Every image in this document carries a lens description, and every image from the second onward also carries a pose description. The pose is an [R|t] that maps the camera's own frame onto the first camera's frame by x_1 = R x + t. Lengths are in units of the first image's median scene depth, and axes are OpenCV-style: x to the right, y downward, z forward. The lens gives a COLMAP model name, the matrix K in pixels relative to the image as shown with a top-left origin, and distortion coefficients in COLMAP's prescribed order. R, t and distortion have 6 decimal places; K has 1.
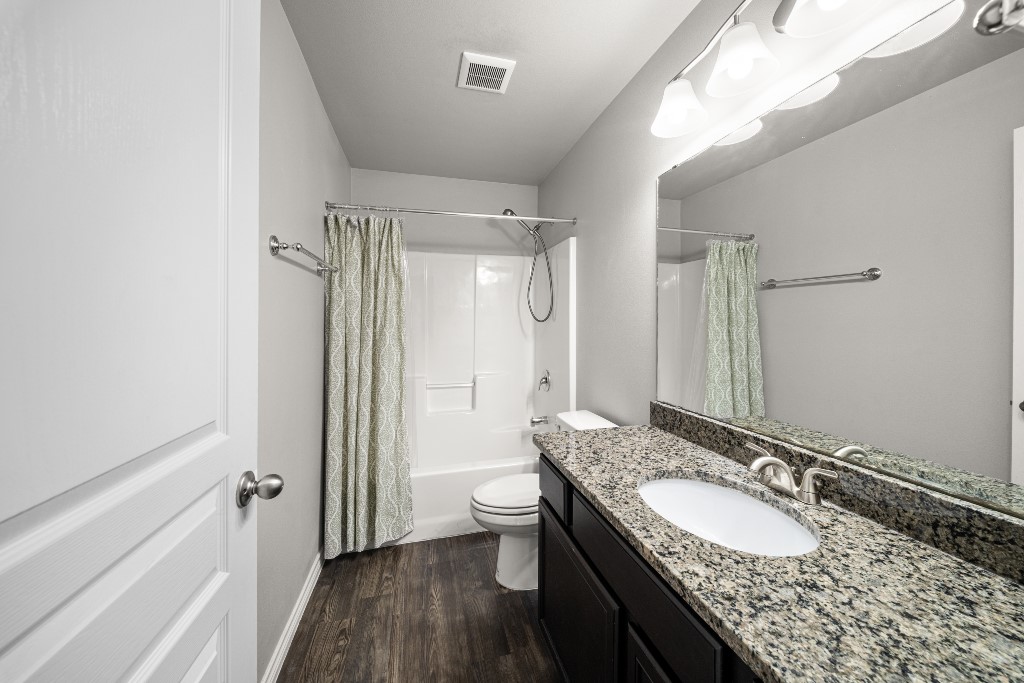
lens RADIAL K [[367.3, 0, 515.5], [0, 367.3, 318.7], [0, 0, 1]] dist [0.000005, -0.000397]
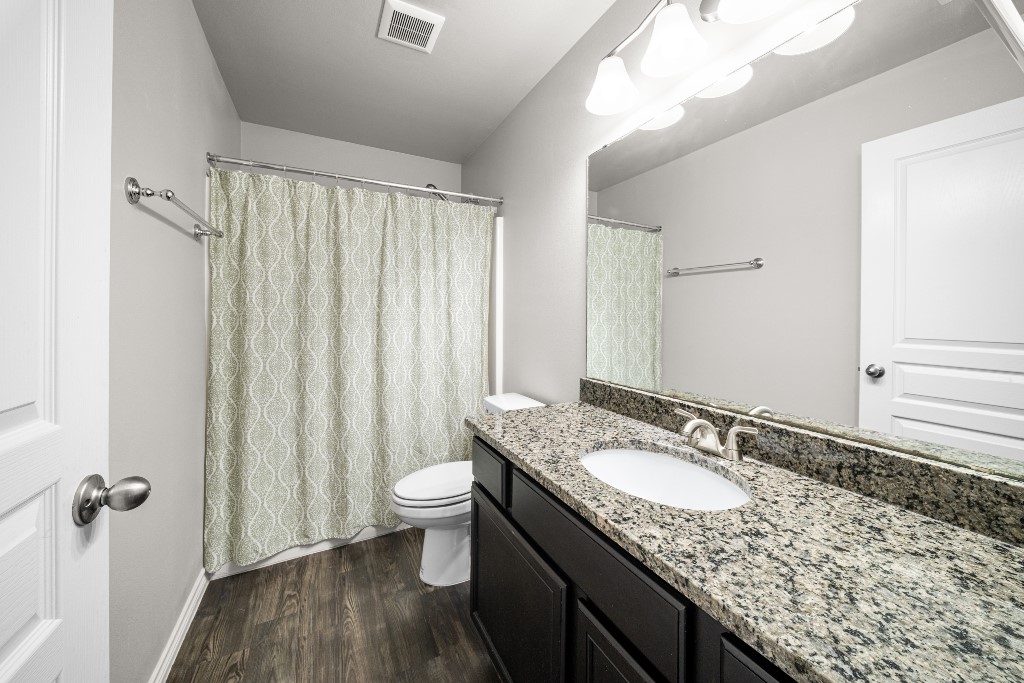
lens RADIAL K [[368.0, 0, 512.3], [0, 368.0, 311.6], [0, 0, 1]] dist [0.014894, -0.007624]
pose [[0.976852, 0.000918, 0.213914, -0.064399], [-0.002232, 0.999980, 0.005901, 0.070254], [-0.213904, -0.006242, 0.976835, 0.094401]]
